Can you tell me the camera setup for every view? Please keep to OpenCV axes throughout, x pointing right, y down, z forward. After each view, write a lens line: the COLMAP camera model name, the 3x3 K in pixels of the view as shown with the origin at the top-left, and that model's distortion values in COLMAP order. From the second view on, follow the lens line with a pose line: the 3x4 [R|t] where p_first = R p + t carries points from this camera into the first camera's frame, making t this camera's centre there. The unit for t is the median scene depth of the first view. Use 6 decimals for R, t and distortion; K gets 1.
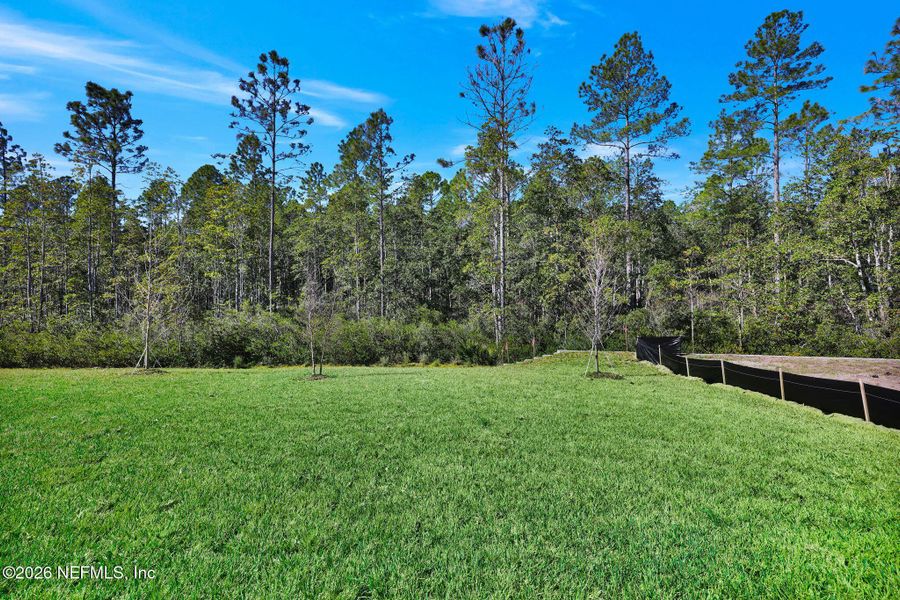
lens RADIAL K [[387.0, 0, 450.0], [0, 387.0, 300.0], [0, 0, 1]] dist [-0.017328, -0.000594]
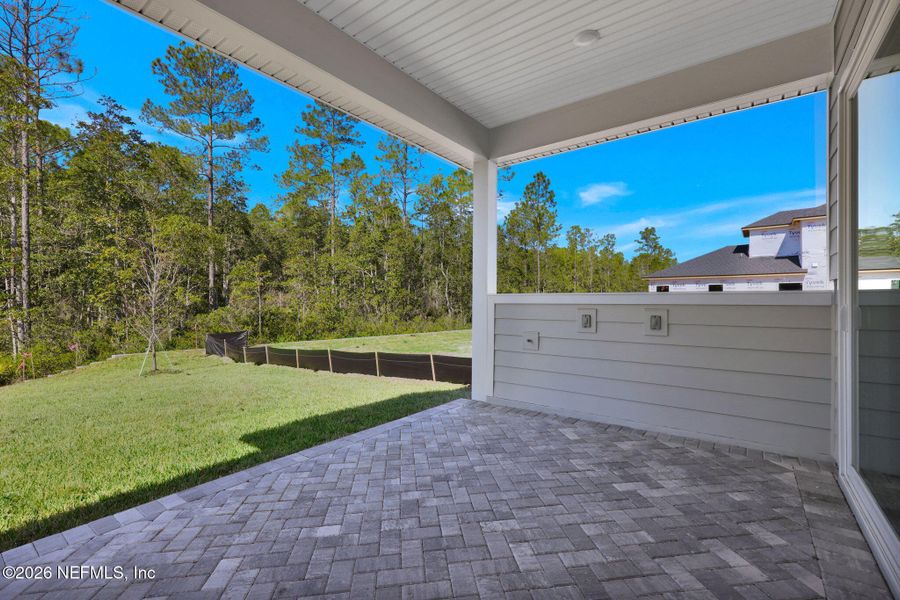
lens RADIAL K [[394.0, 0, 450.0], [0, 394.0, 300.0], [0, 0, 1]] dist [-0.000046, -0.000585]
pose [[0.587198, -0.003099, 0.809437, -0.002308], [-0.000472, 0.999991, 0.004171, -0.002555], [-0.809443, -0.002832, 0.587191, -0.134376]]
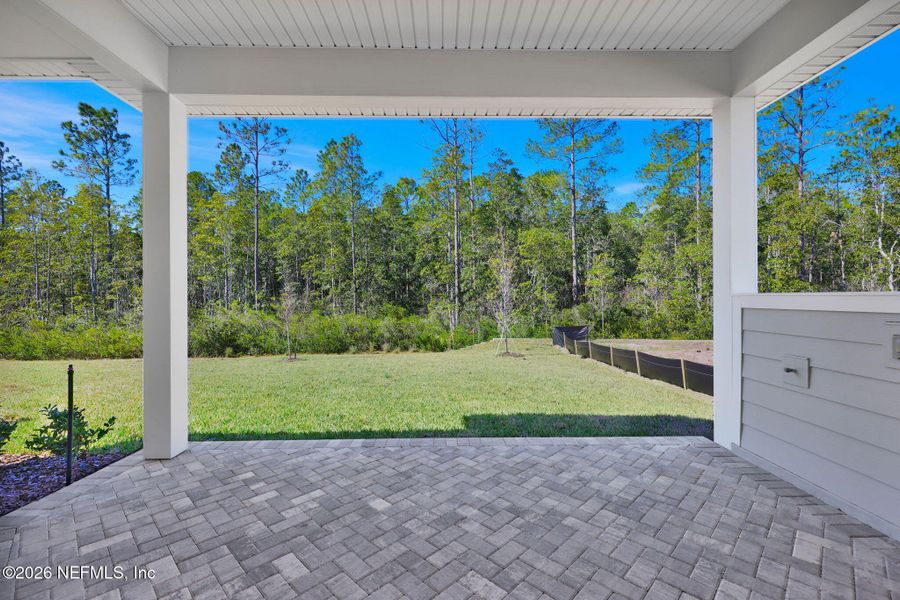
lens RADIAL K [[383.7, 0, 452.1], [0, 383.7, 298.5], [0, 0, 1]] dist [0.000767, 0.000193]
pose [[0.999312, -0.011339, 0.035314, 0.078656], [0.011093, 0.999913, 0.007157, -0.005633], [-0.035392, -0.006761, 0.999351, -0.165896]]
